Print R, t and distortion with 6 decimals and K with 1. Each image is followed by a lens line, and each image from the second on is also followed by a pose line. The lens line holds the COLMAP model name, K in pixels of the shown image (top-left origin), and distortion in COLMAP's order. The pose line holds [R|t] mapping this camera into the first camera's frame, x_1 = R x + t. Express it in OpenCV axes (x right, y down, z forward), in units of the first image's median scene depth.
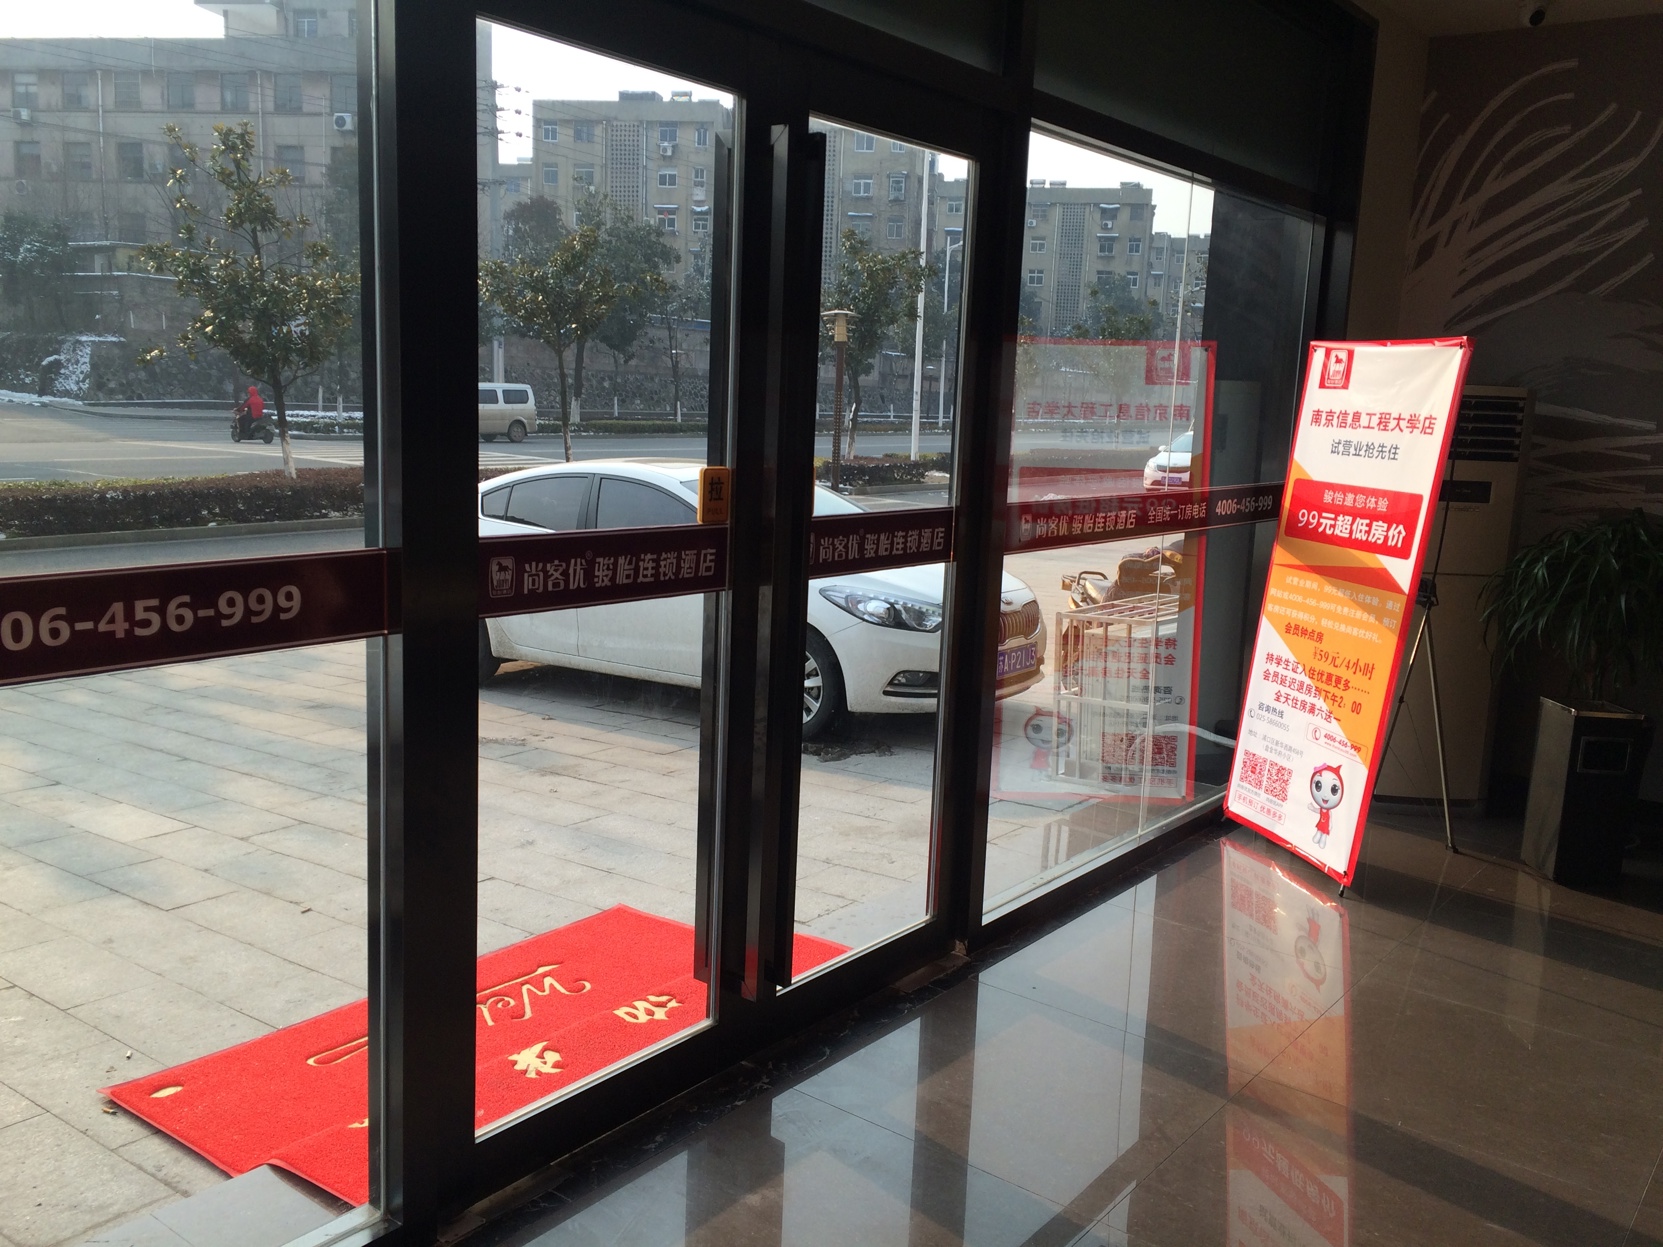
lens RADIAL K [[1423.8, 0, 837.5], [0, 1423.8, 618.1], [0, 0, 1]] dist [0.059792, -0.059194]
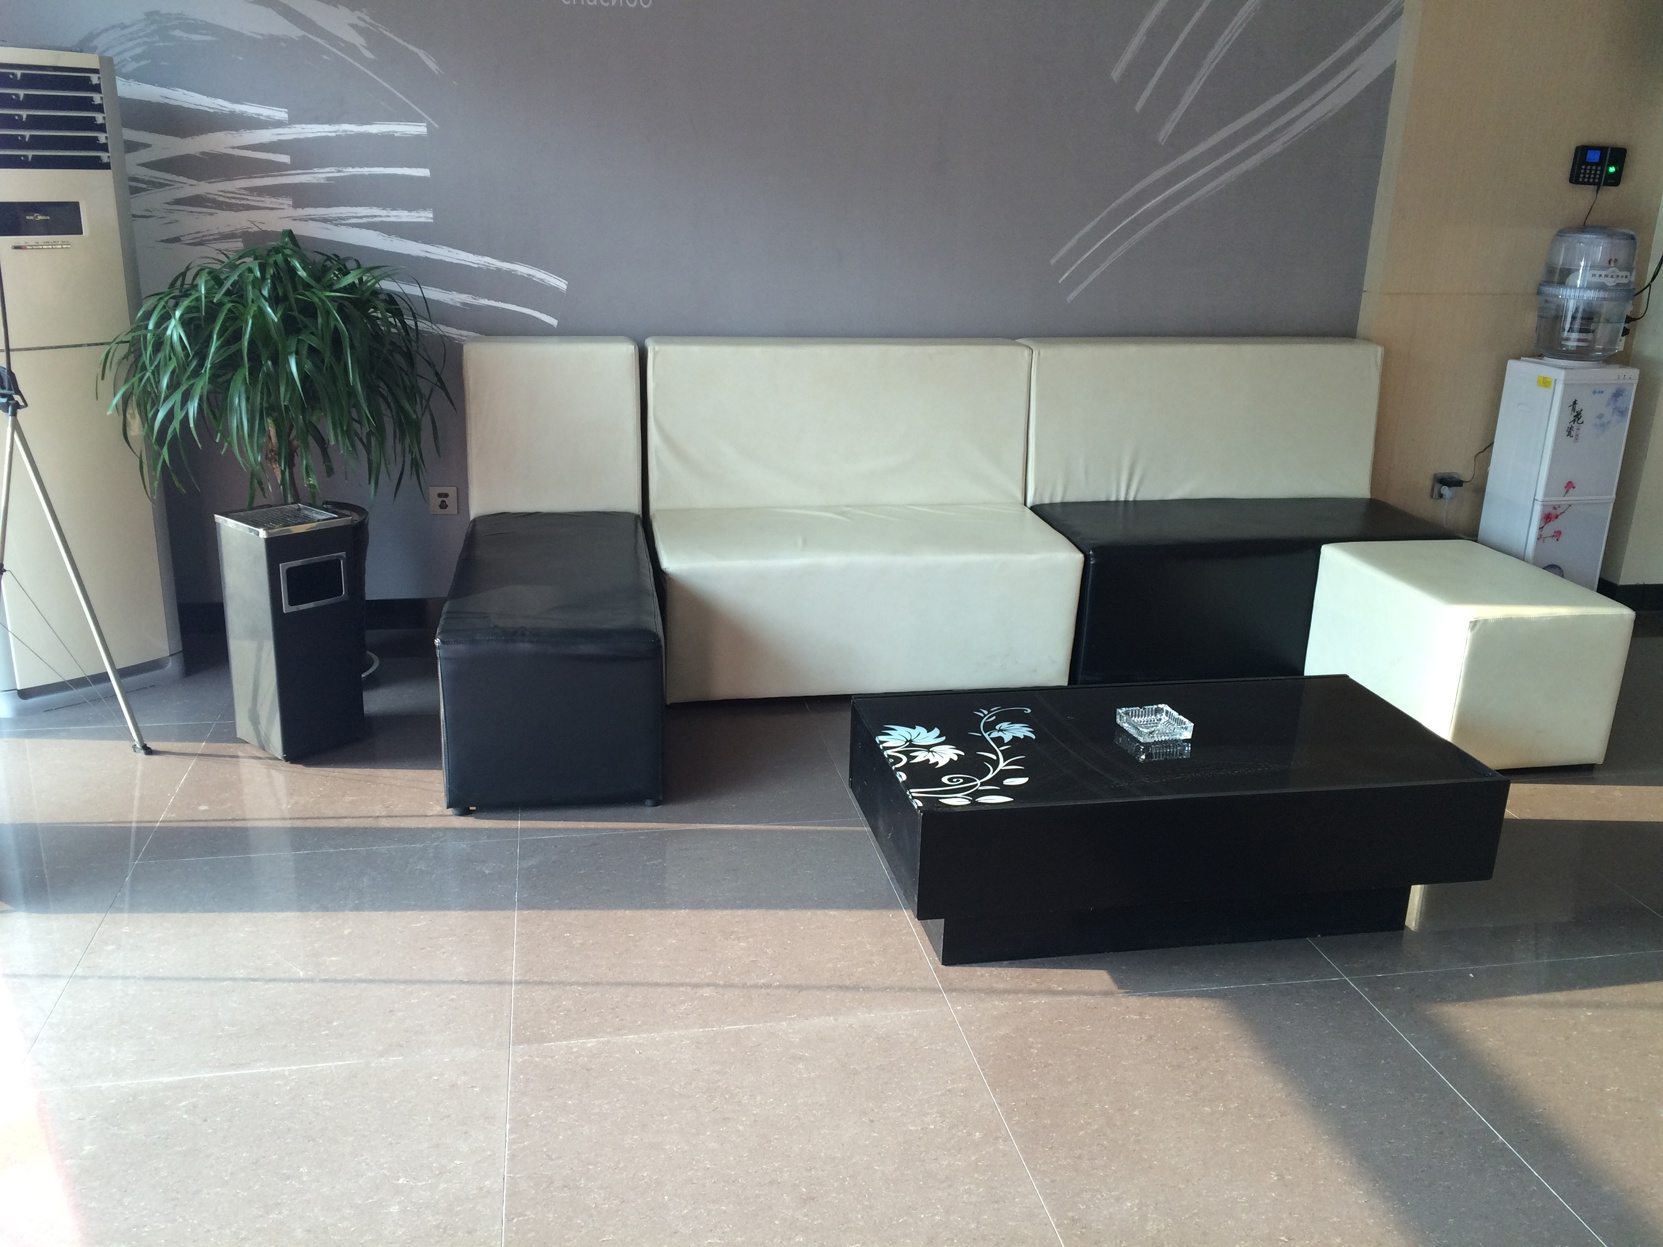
lens RADIAL K [[1423.8, 0, 831.5], [0, 1423.8, 613.1], [0, 0, 1]] dist [0.059792, -0.059194]
pose [[0.664082, -0.251455, 0.704106, 0.173587], [0.118472, 0.965240, 0.232974, -0.025779], [-0.738214, -0.071297, 0.670788, 0.288816]]
